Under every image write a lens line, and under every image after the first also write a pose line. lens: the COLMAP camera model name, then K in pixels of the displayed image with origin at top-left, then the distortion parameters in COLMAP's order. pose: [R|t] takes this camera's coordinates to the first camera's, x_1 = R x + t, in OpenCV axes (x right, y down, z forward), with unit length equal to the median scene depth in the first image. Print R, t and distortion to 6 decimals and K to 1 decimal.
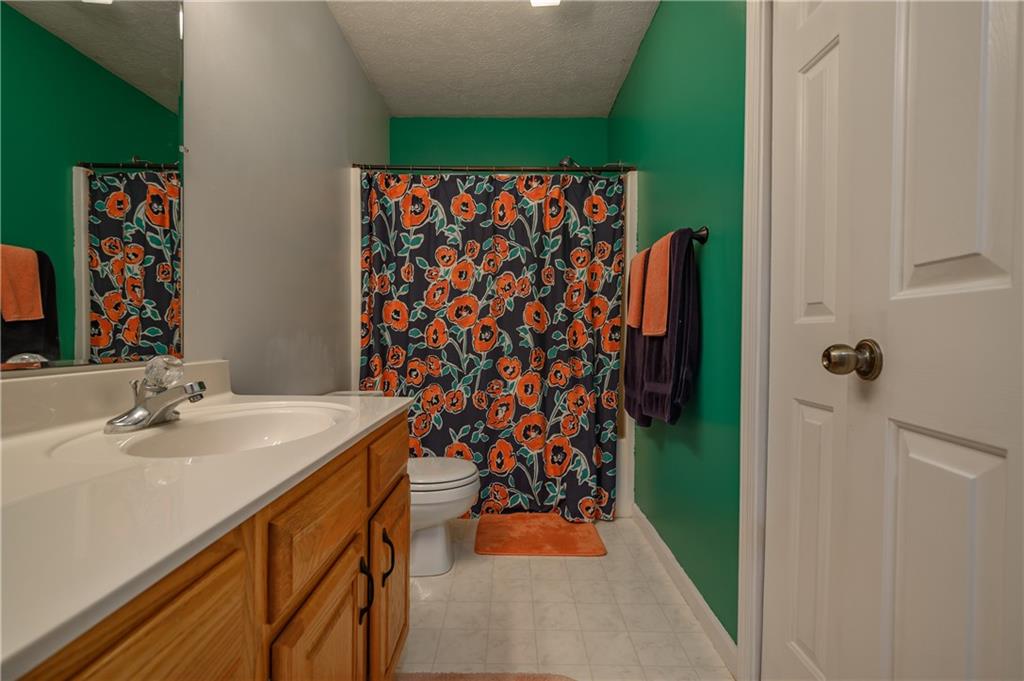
lens RADIAL K [[455.6, 0, 512.3], [0, 455.6, 337.5], [0, 0, 1]] dist [0.000763, -0.000091]
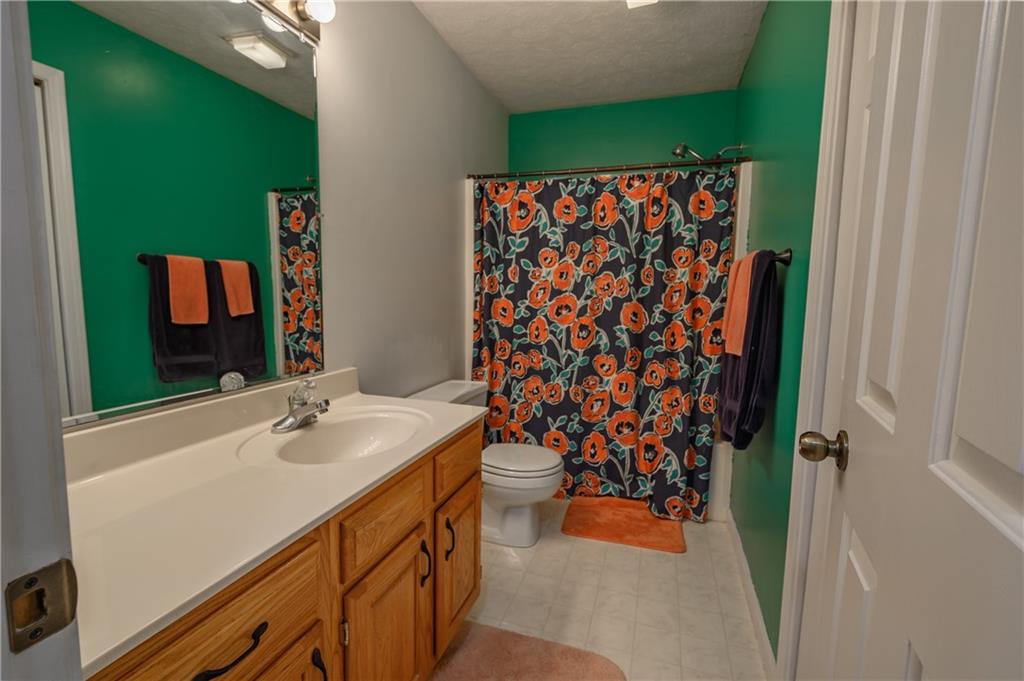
lens RADIAL K [[455.6, 0, 506.9], [0, 455.6, 344.5], [0, 0, 1]] dist [0.000763, -0.000091]
pose [[0.951090, 0.040231, -0.306282, 0.097707], [-0.012627, 0.995718, 0.091580, -0.074121], [0.308655, -0.083233, 0.947526, -0.054205]]
